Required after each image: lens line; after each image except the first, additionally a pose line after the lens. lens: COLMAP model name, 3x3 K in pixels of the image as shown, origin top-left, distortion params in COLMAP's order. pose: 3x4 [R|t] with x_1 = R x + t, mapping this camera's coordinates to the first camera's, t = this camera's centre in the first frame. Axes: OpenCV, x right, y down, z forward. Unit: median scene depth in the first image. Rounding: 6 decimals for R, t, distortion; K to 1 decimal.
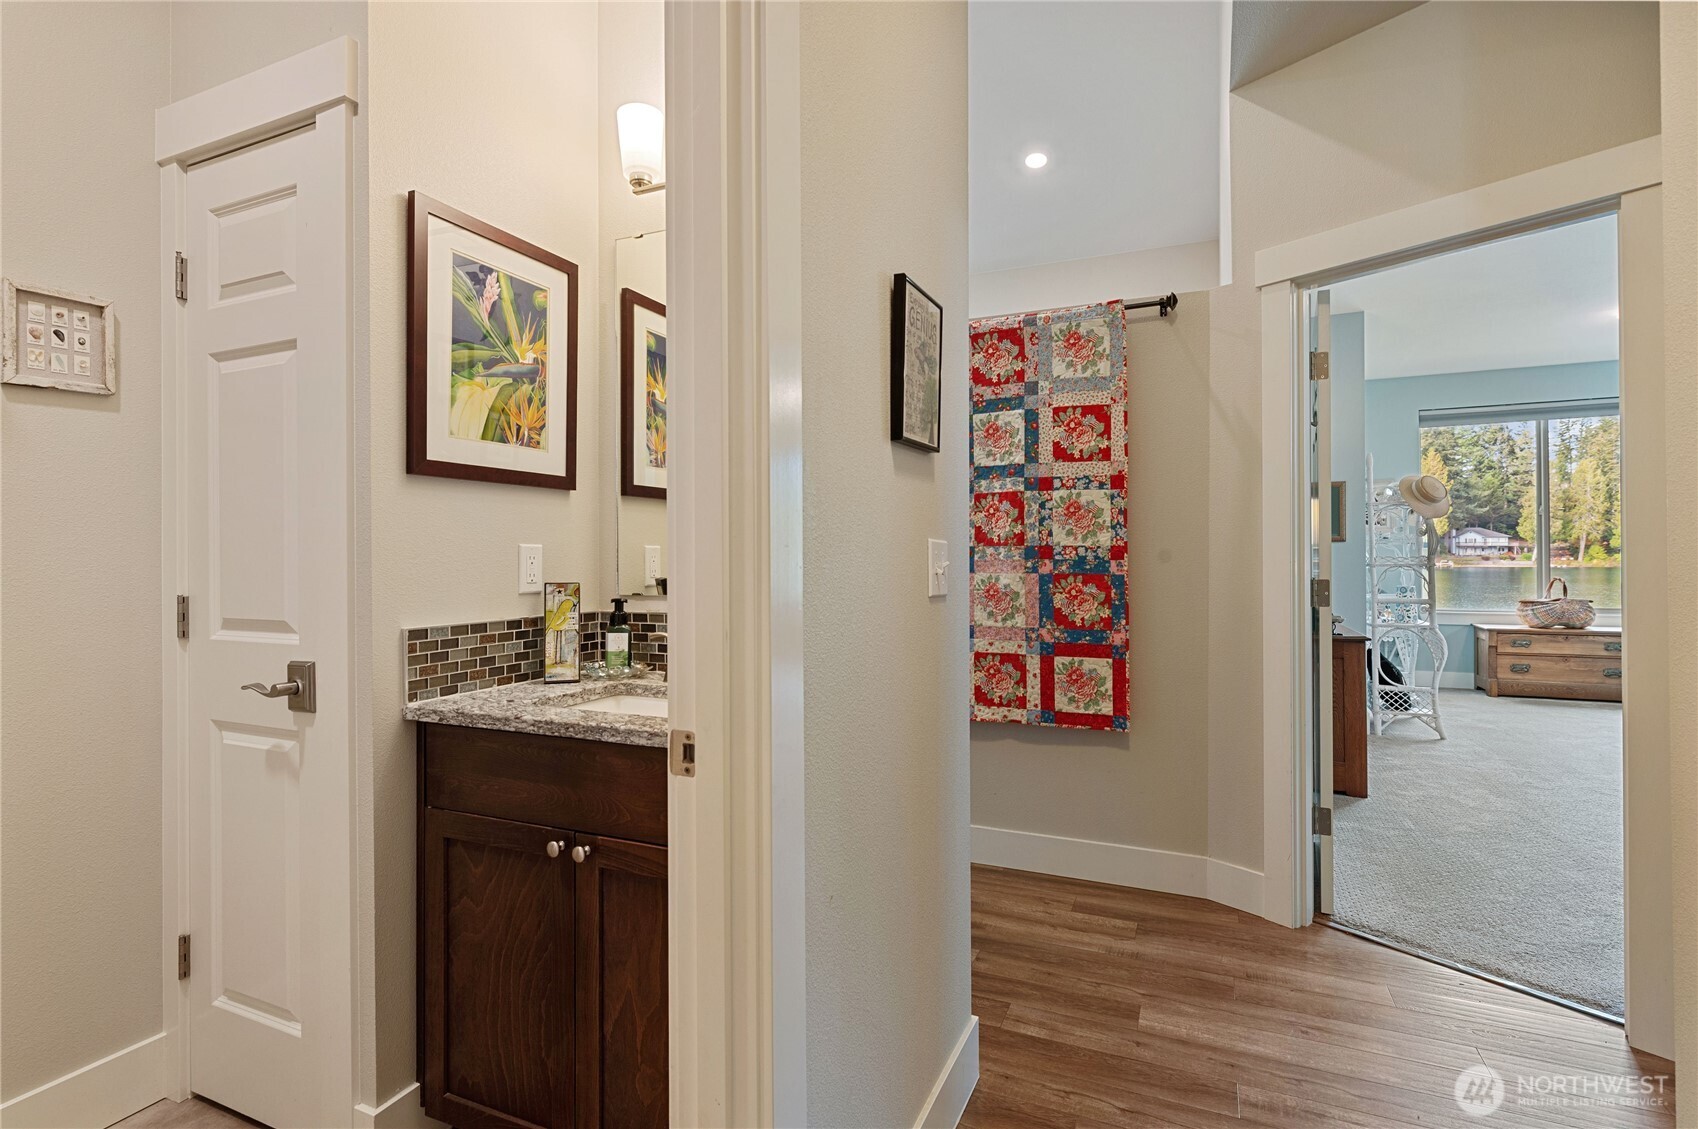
lens RADIAL K [[810.5, 0, 842.6], [0, 810.5, 551.4], [0, 0, 1]] dist [-0.002003, -0.000045]
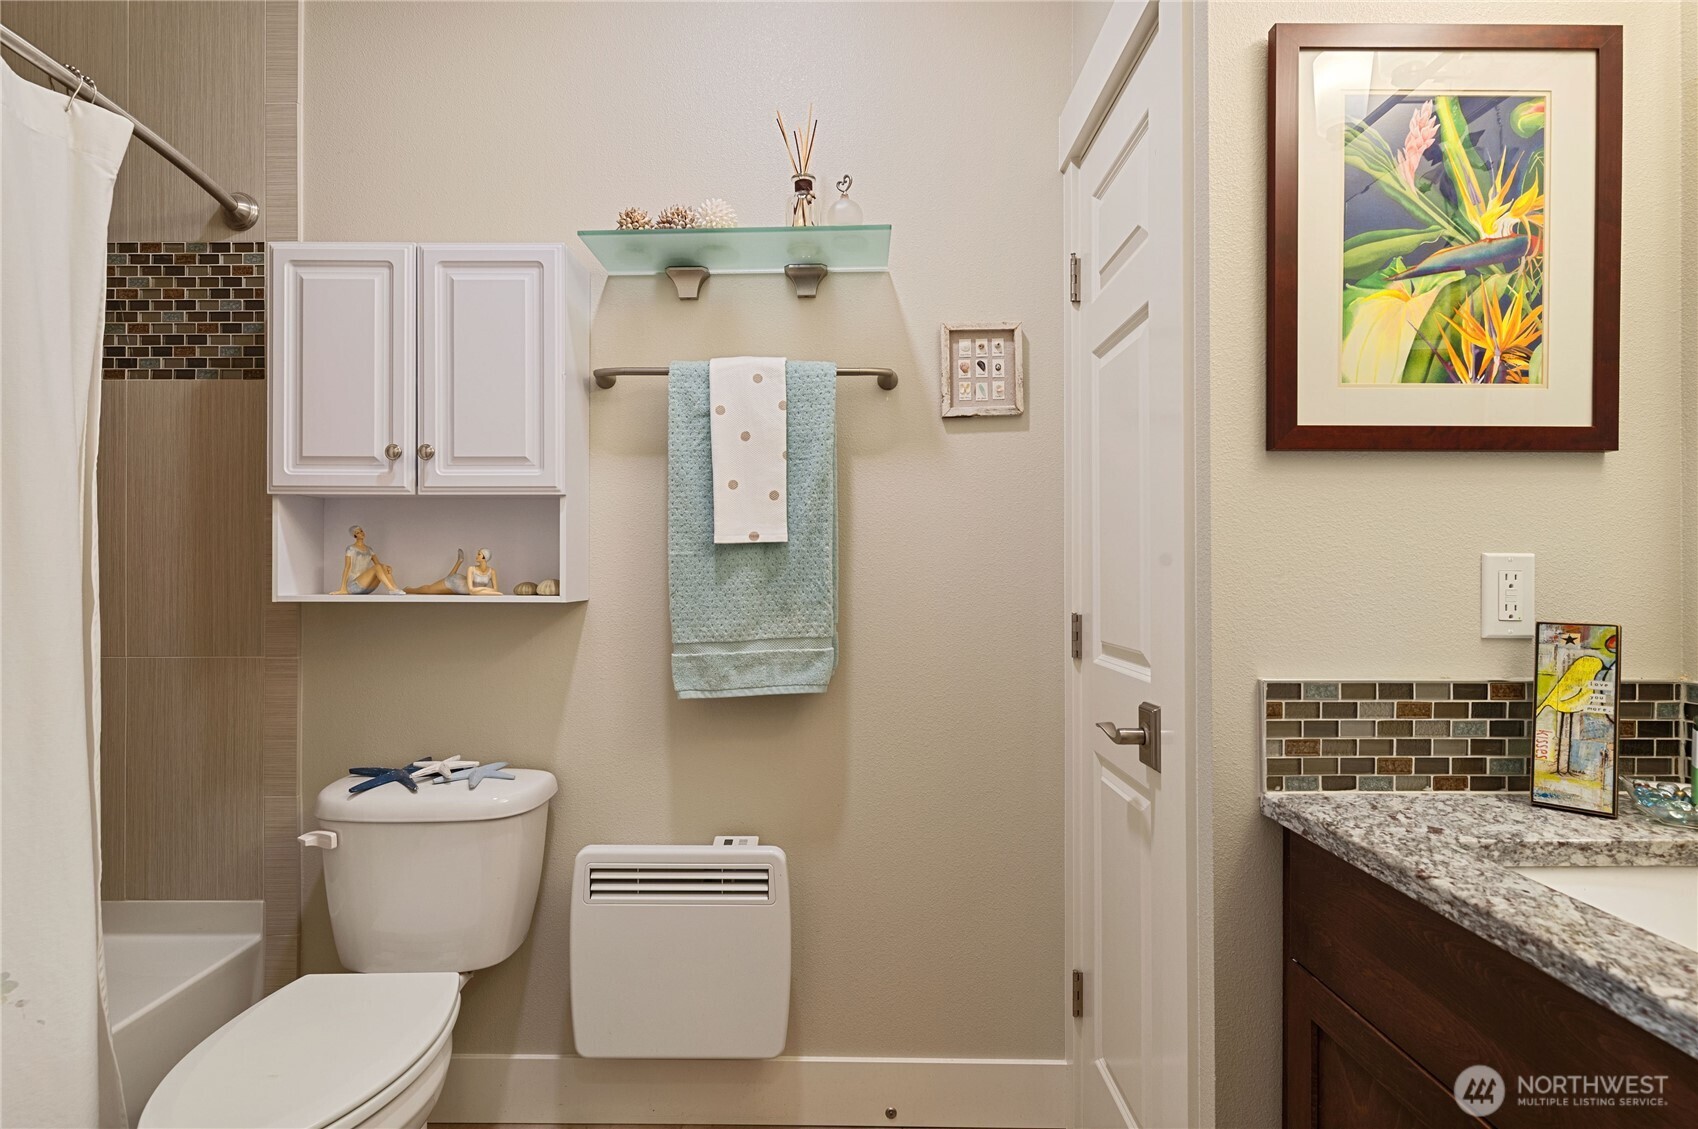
lens RADIAL K [[810.5, 0, 842.4], [0, 810.5, 570.4], [0, 0, 1]] dist [-0.002003, -0.000045]
pose [[0.408714, -0.000050, -0.912662, -0.059927], [0.001677, 0.999998, 0.000696, 0.002640], [0.912661, -0.001815, 0.408714, 0.363140]]
